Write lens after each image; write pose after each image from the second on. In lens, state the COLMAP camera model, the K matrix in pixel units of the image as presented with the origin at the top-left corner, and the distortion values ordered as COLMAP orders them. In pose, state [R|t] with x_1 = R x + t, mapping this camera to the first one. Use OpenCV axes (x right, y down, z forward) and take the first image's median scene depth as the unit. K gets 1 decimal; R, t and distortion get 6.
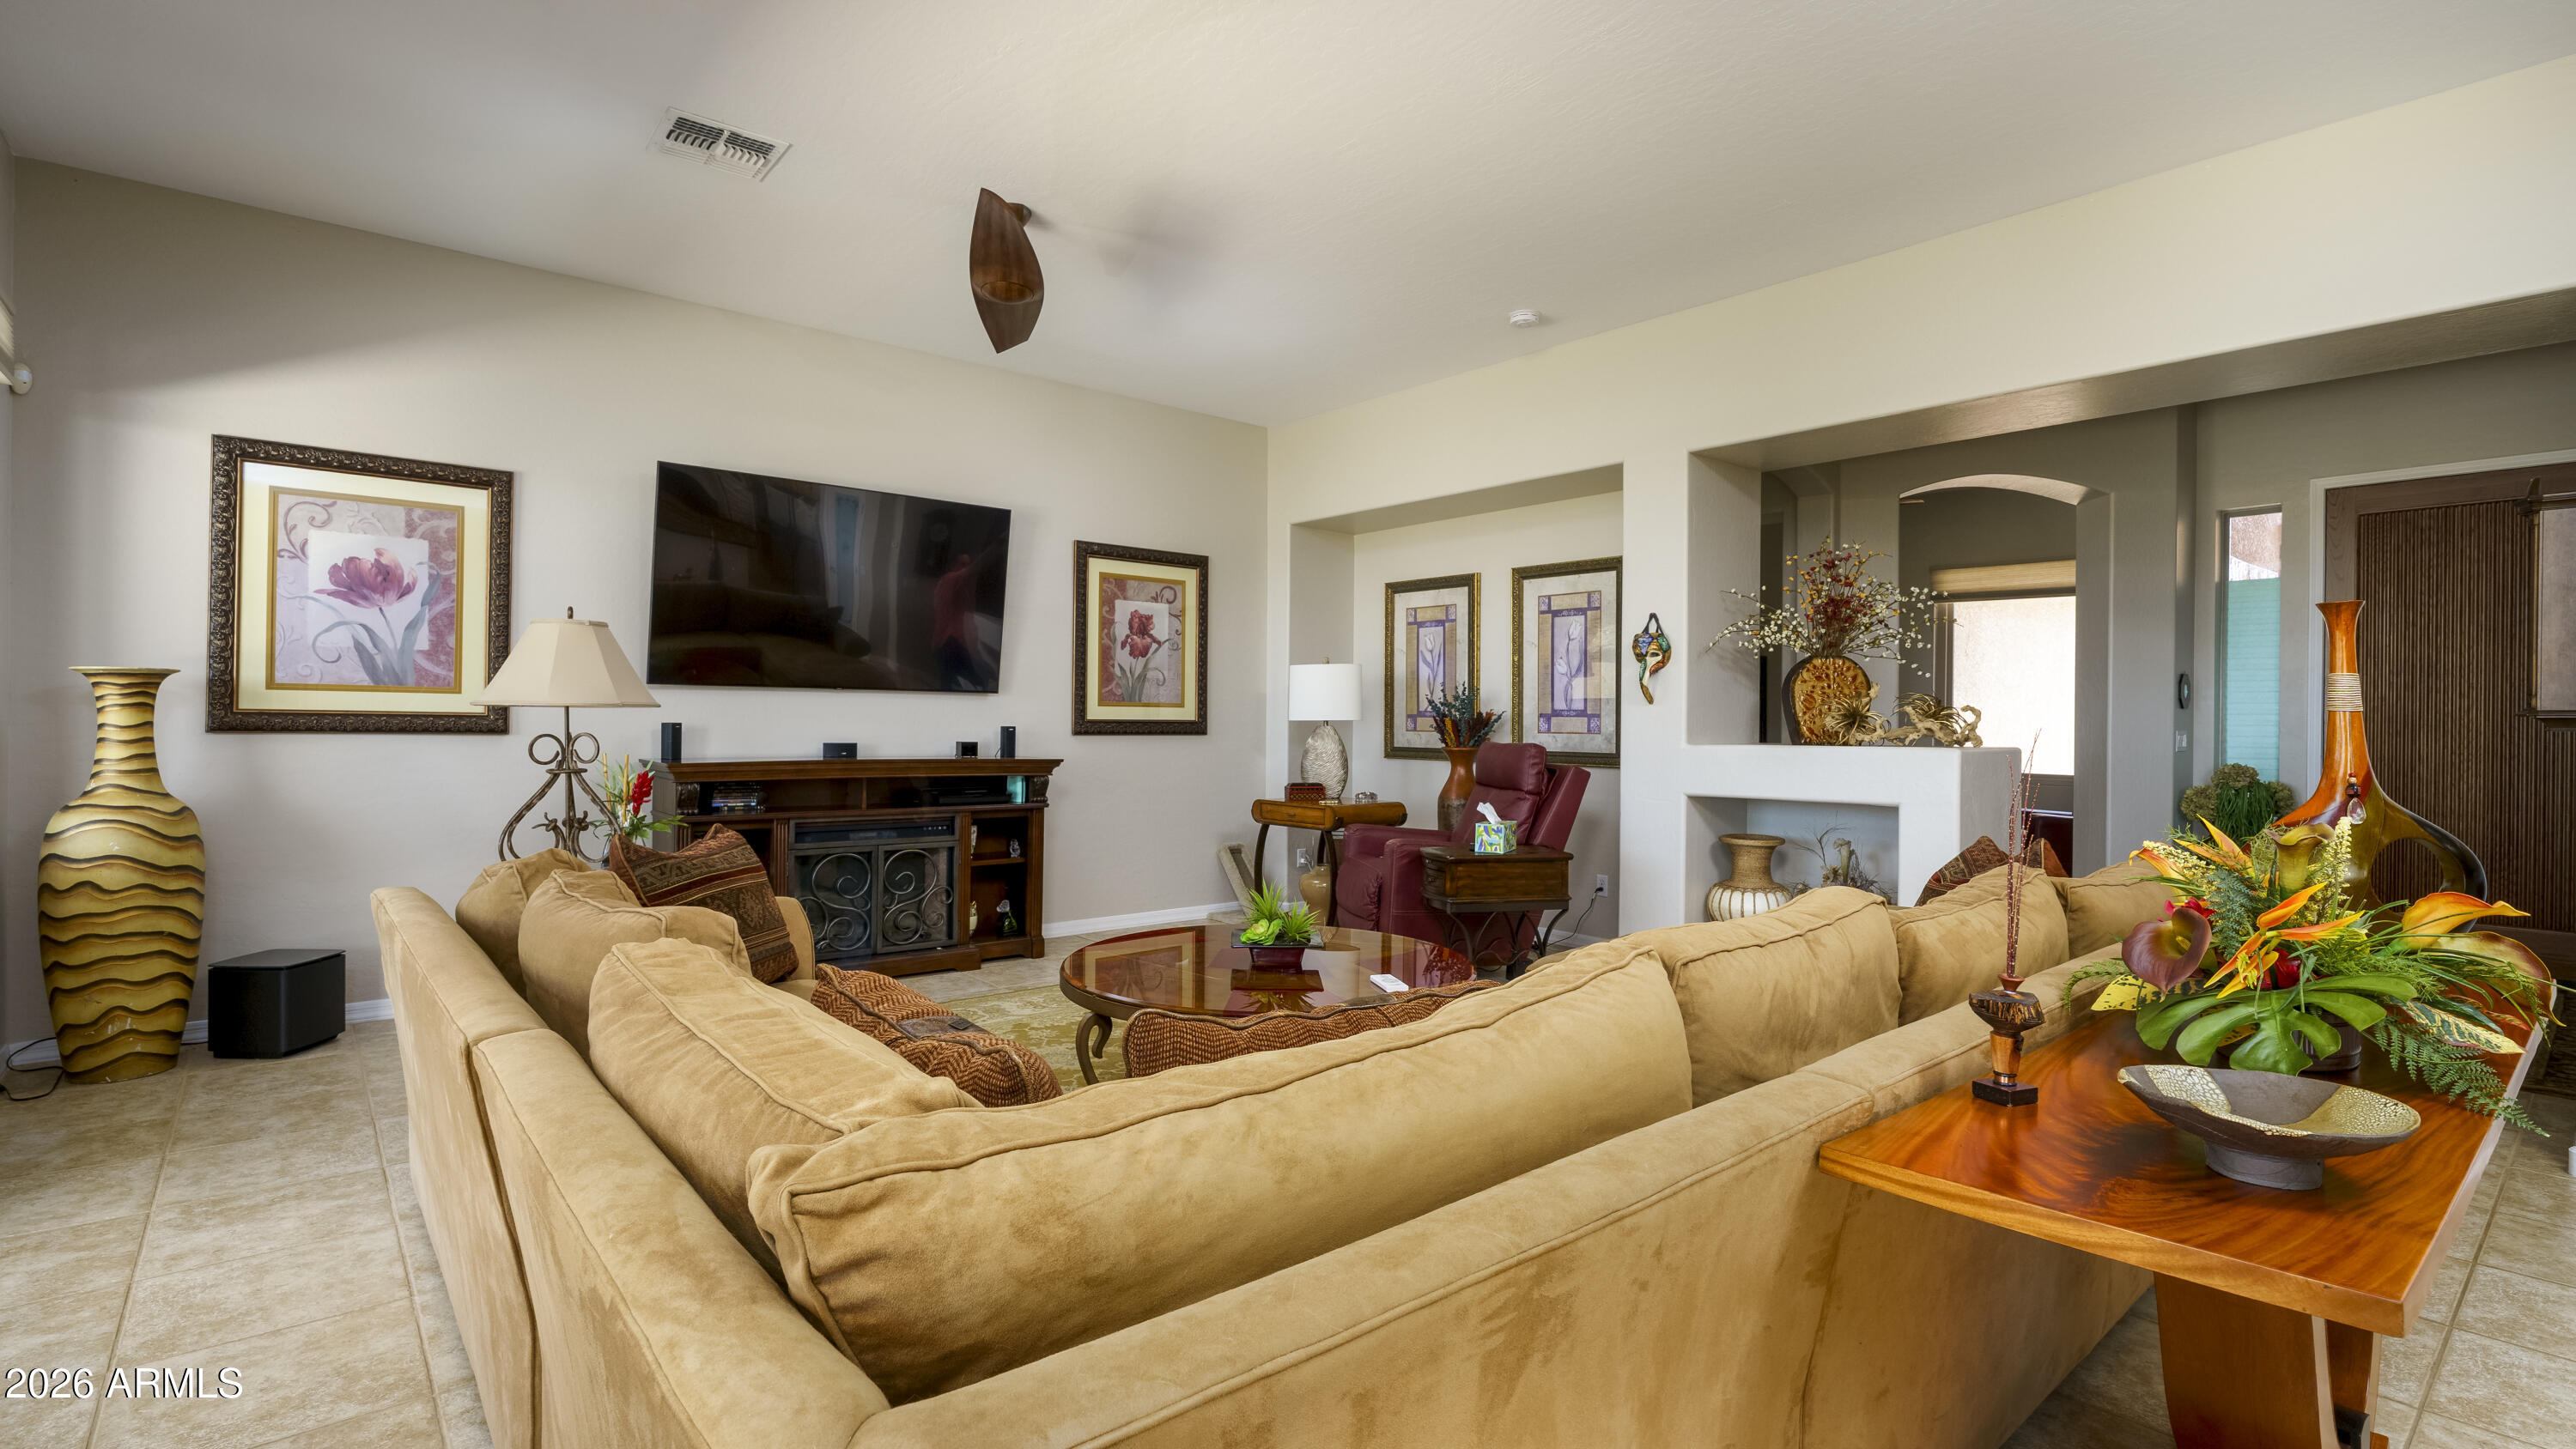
lens RADIAL K [[1183.4, 0, 1265.0], [0, 1183.4, 708.2], [0, 0, 1]] dist [-0.006484, 0.000821]
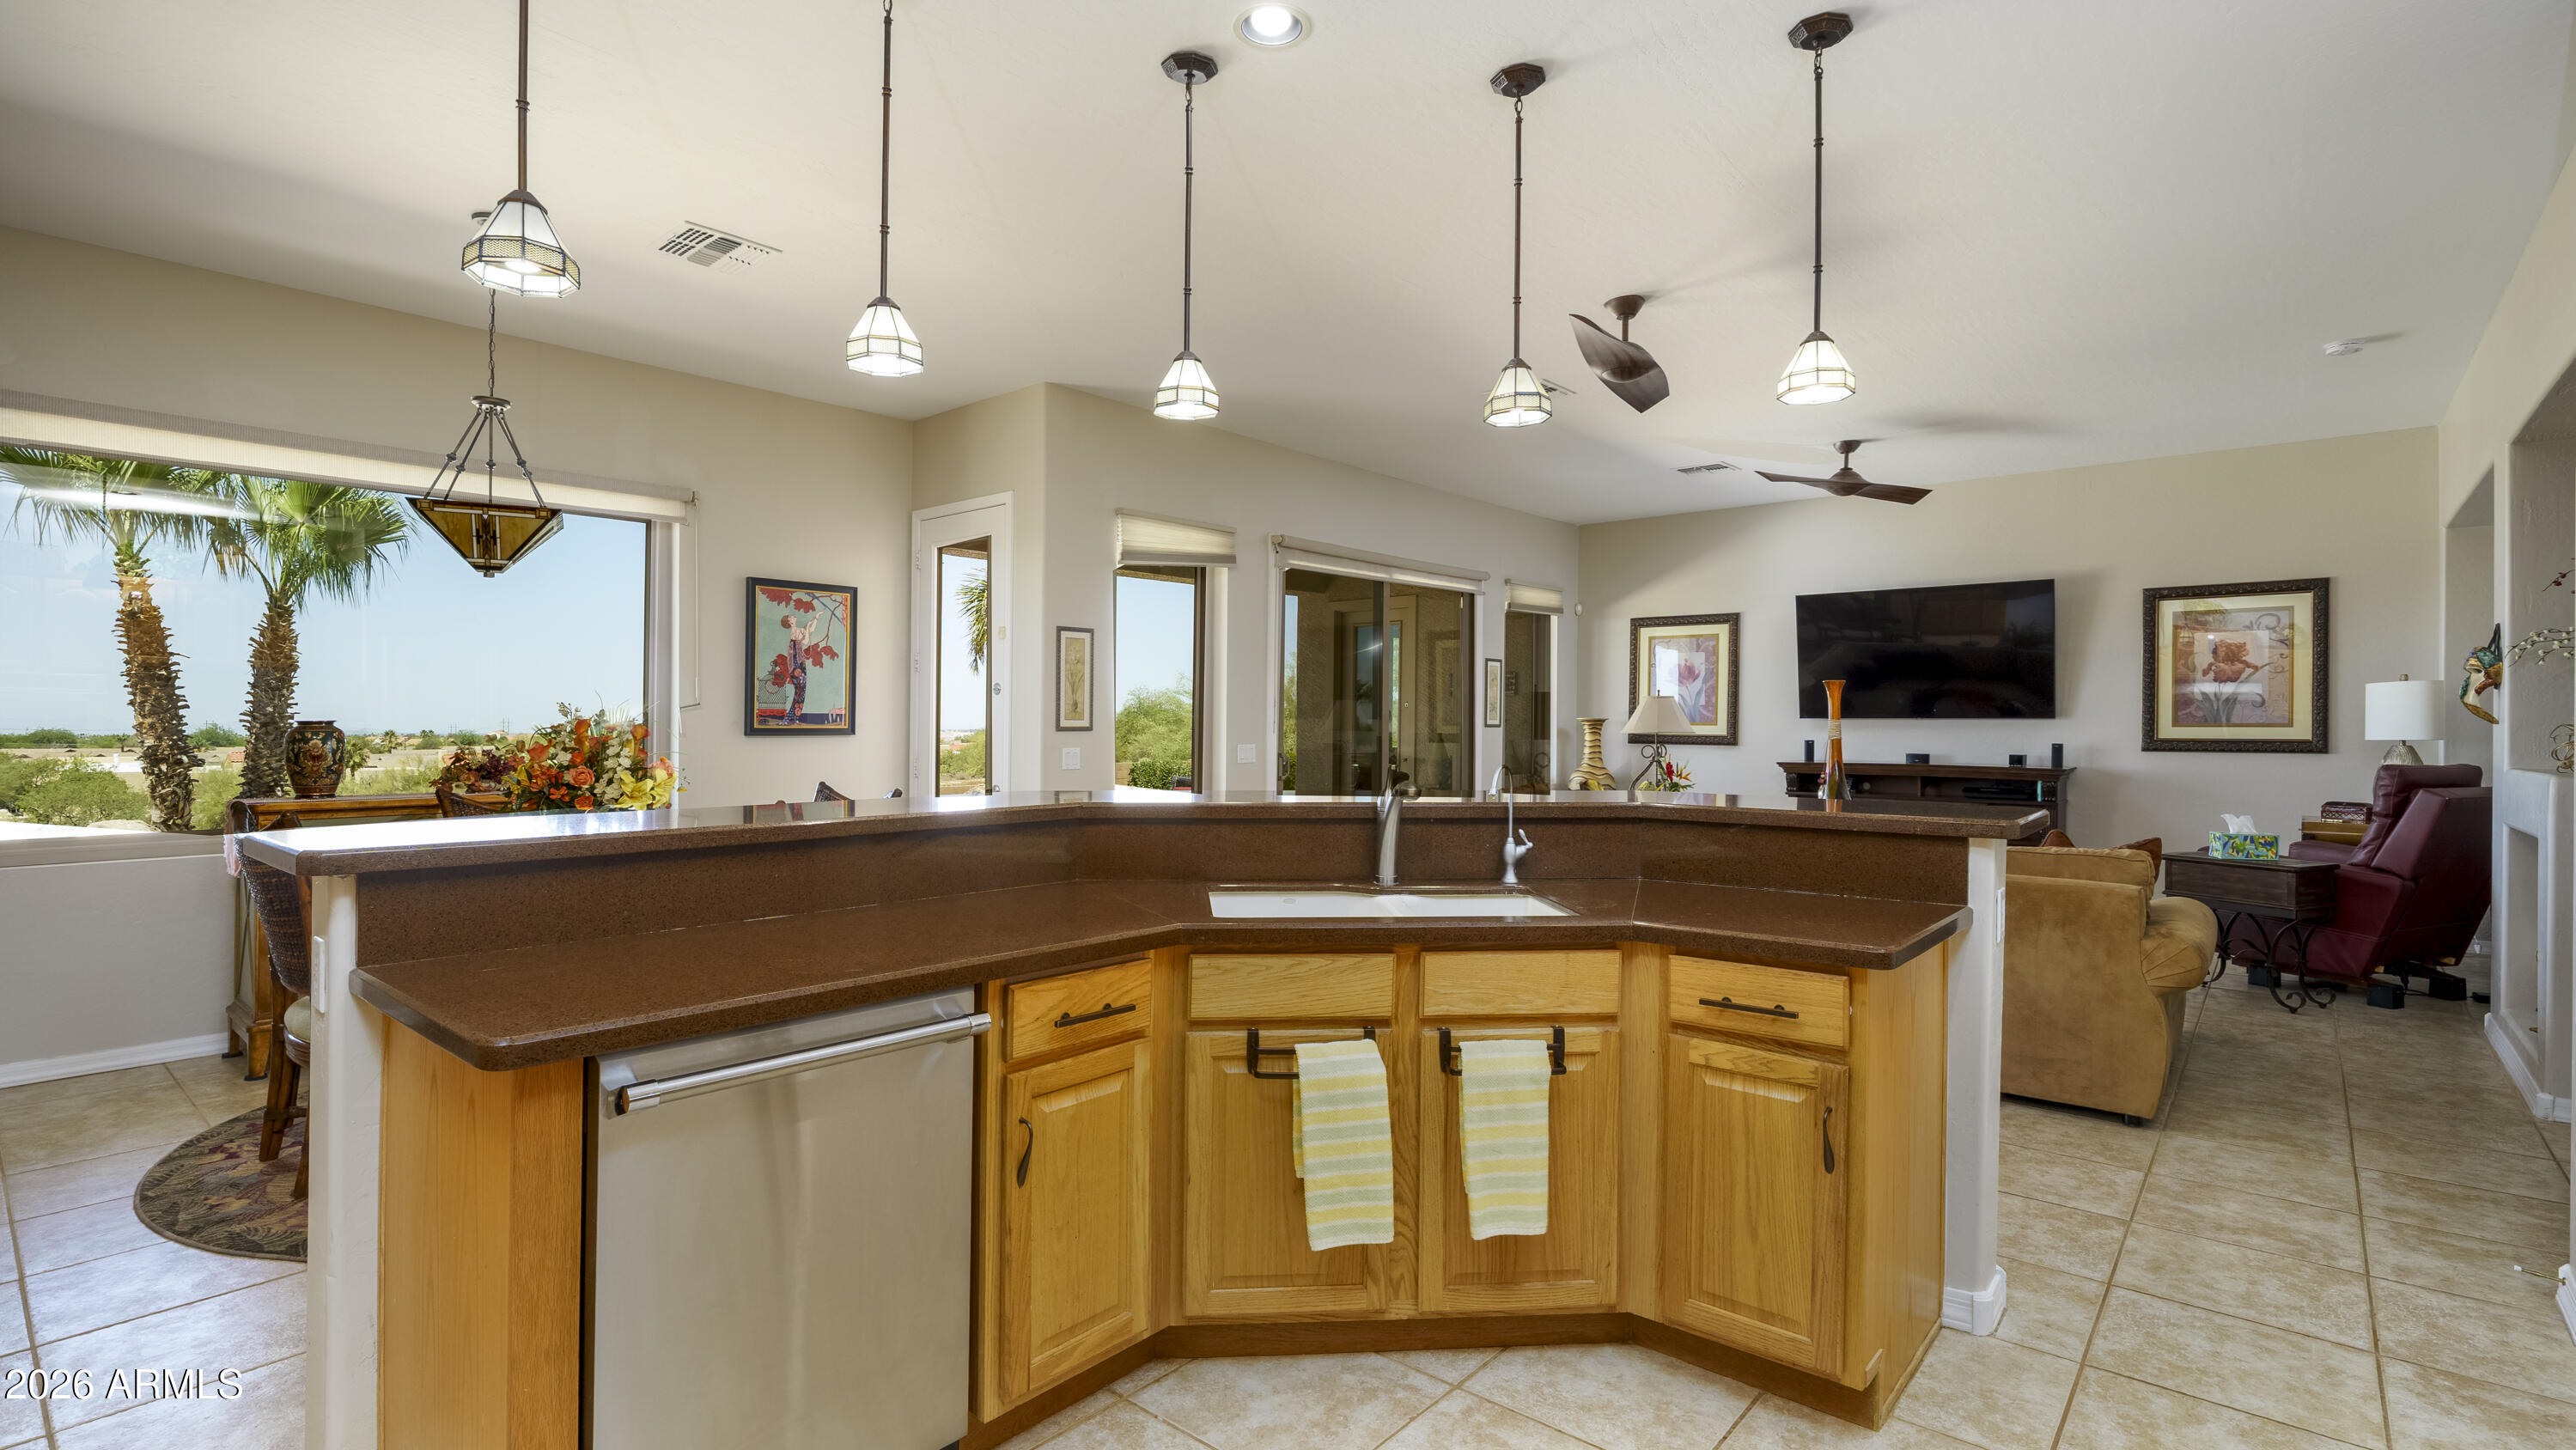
lens RADIAL K [[1183.6, 0, 1276.8], [0, 1183.6, 715.8], [0, 0, 1]] dist [-0.006484, 0.000821]
pose [[0.153397, -0.014903, -0.988052, 0.882493], [0.010858, 0.999851, -0.013395, -0.006908], [0.988105, -0.008674, 0.153536, -0.052721]]
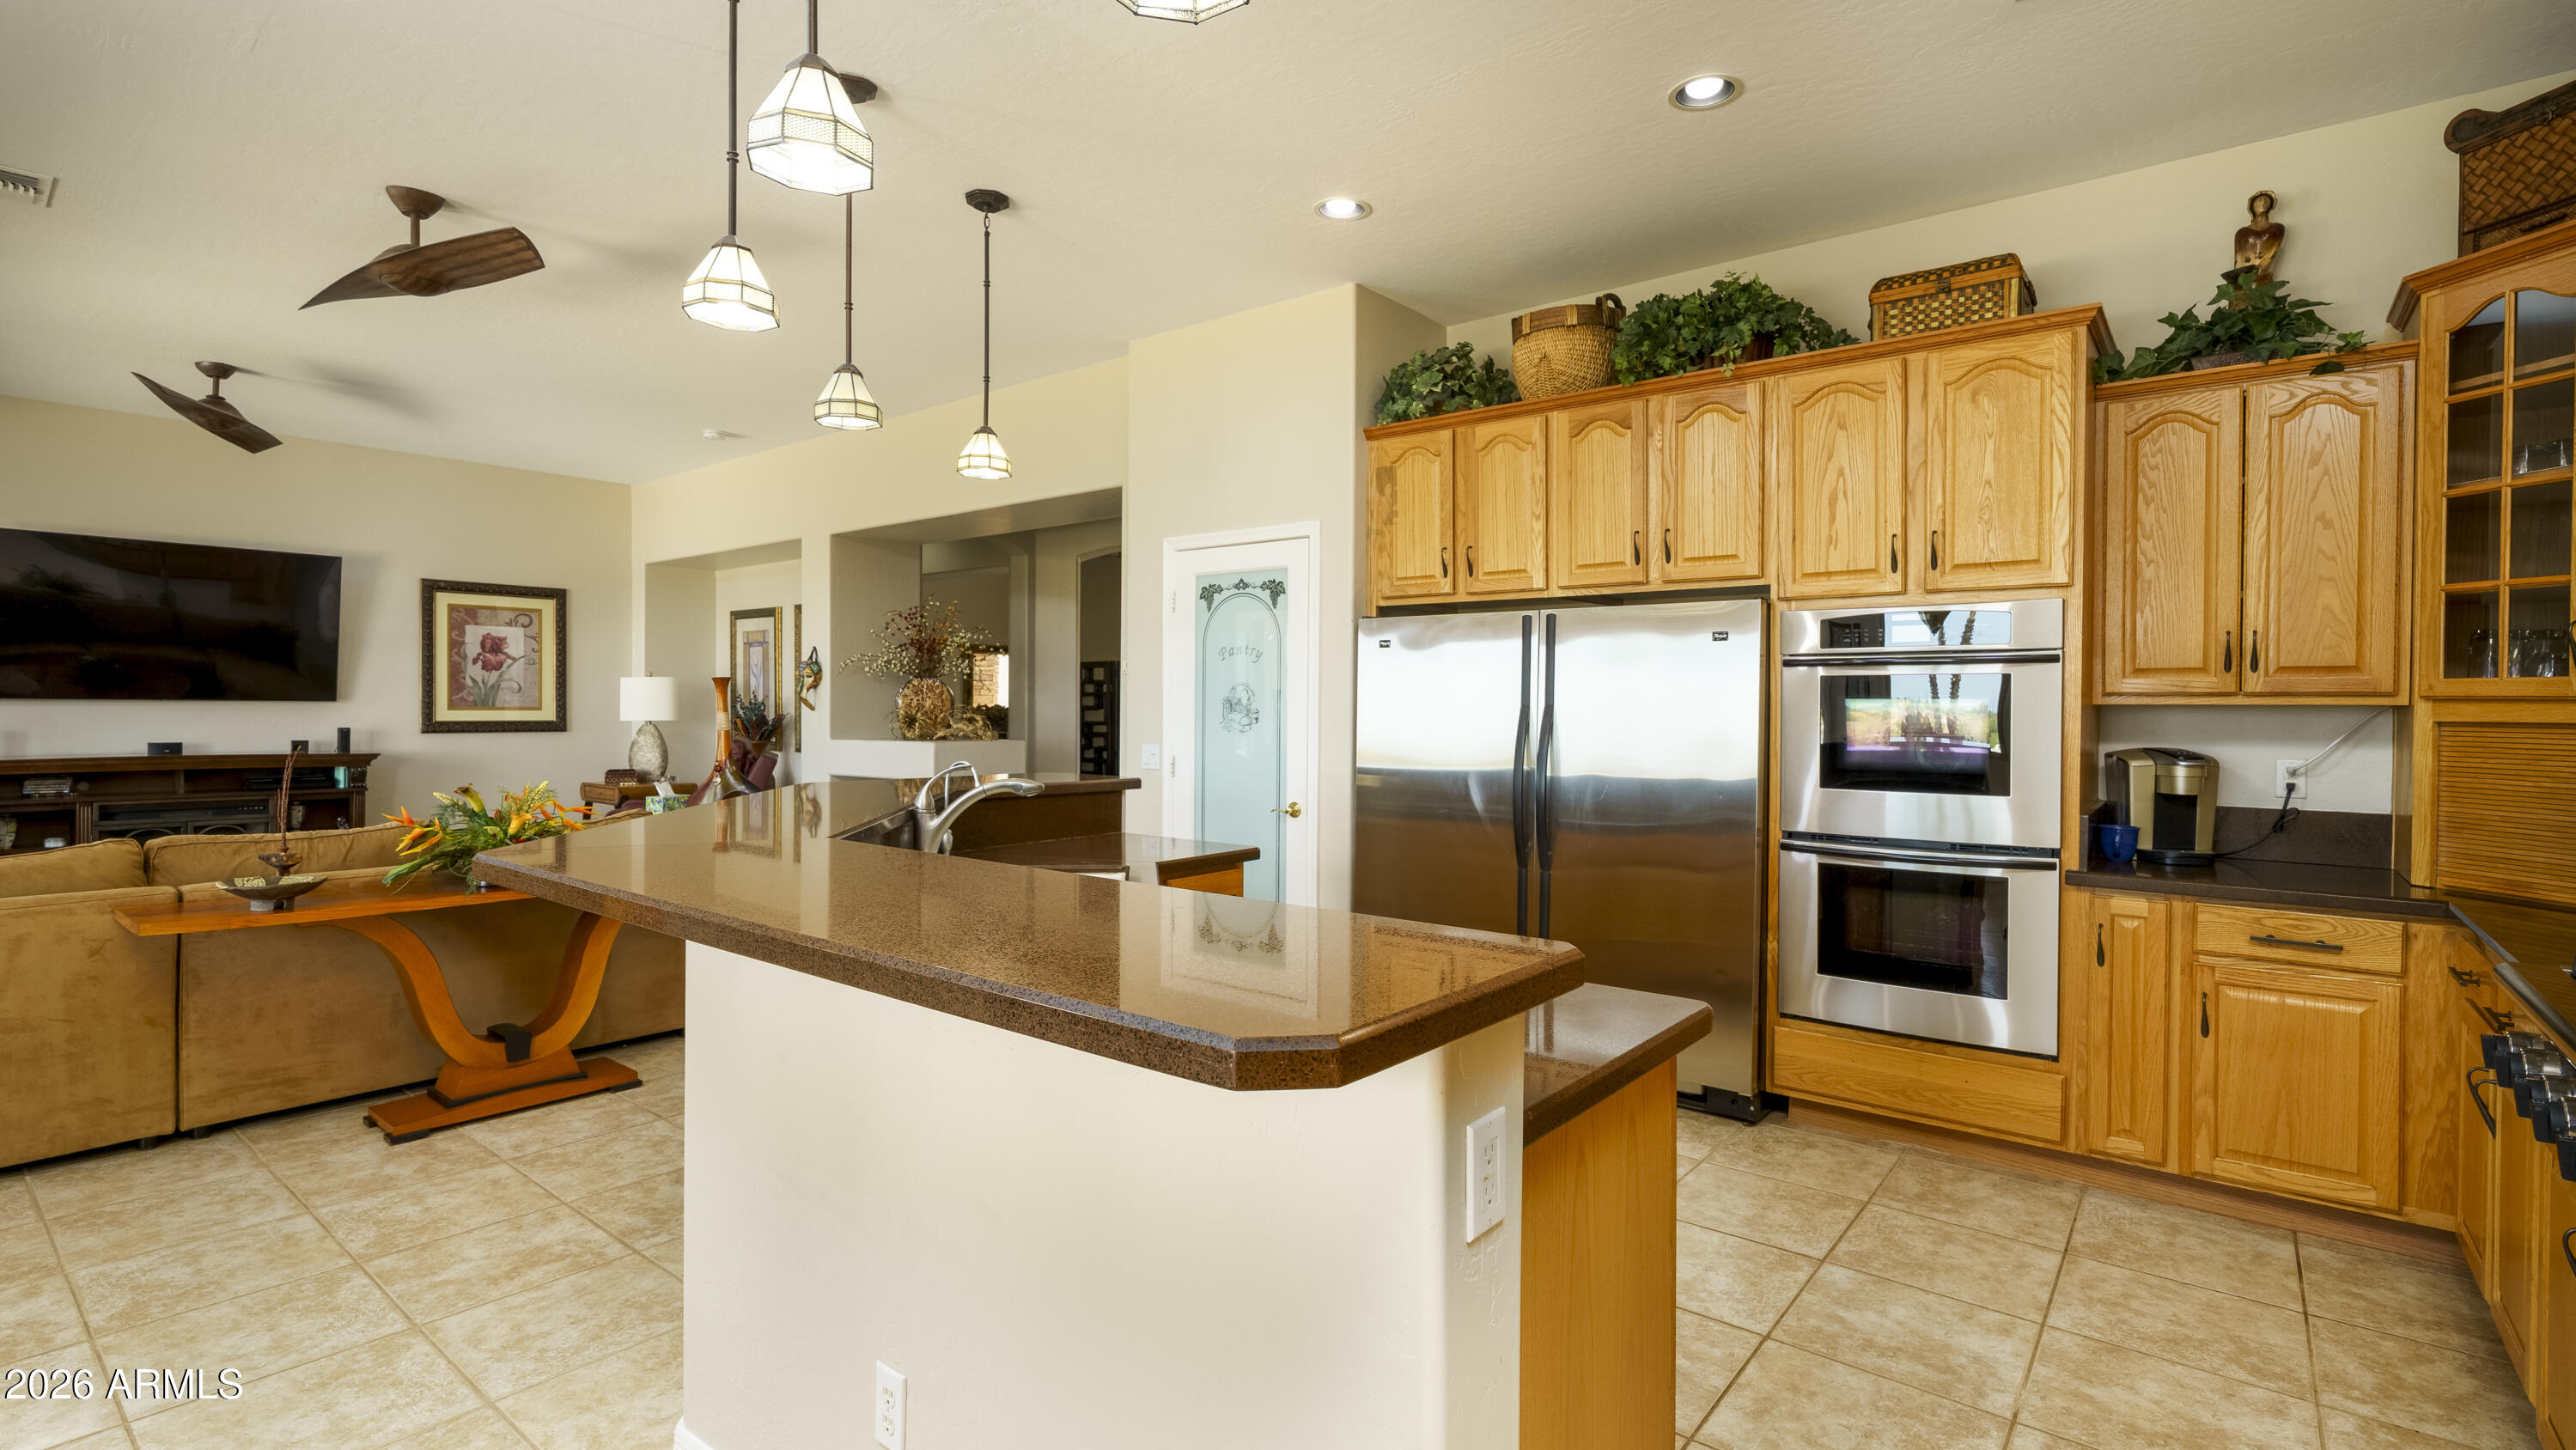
lens RADIAL K [[1183.6, 0, 1276.4], [0, 1183.6, 725.4], [0, 0, 1]] dist [-0.006484, 0.000821]
pose [[0.982821, -0.005085, 0.184492, 0.499852], [-0.000218, 0.999588, 0.028713, -0.022096], [-0.184562, -0.028260, 0.982414, -0.402874]]
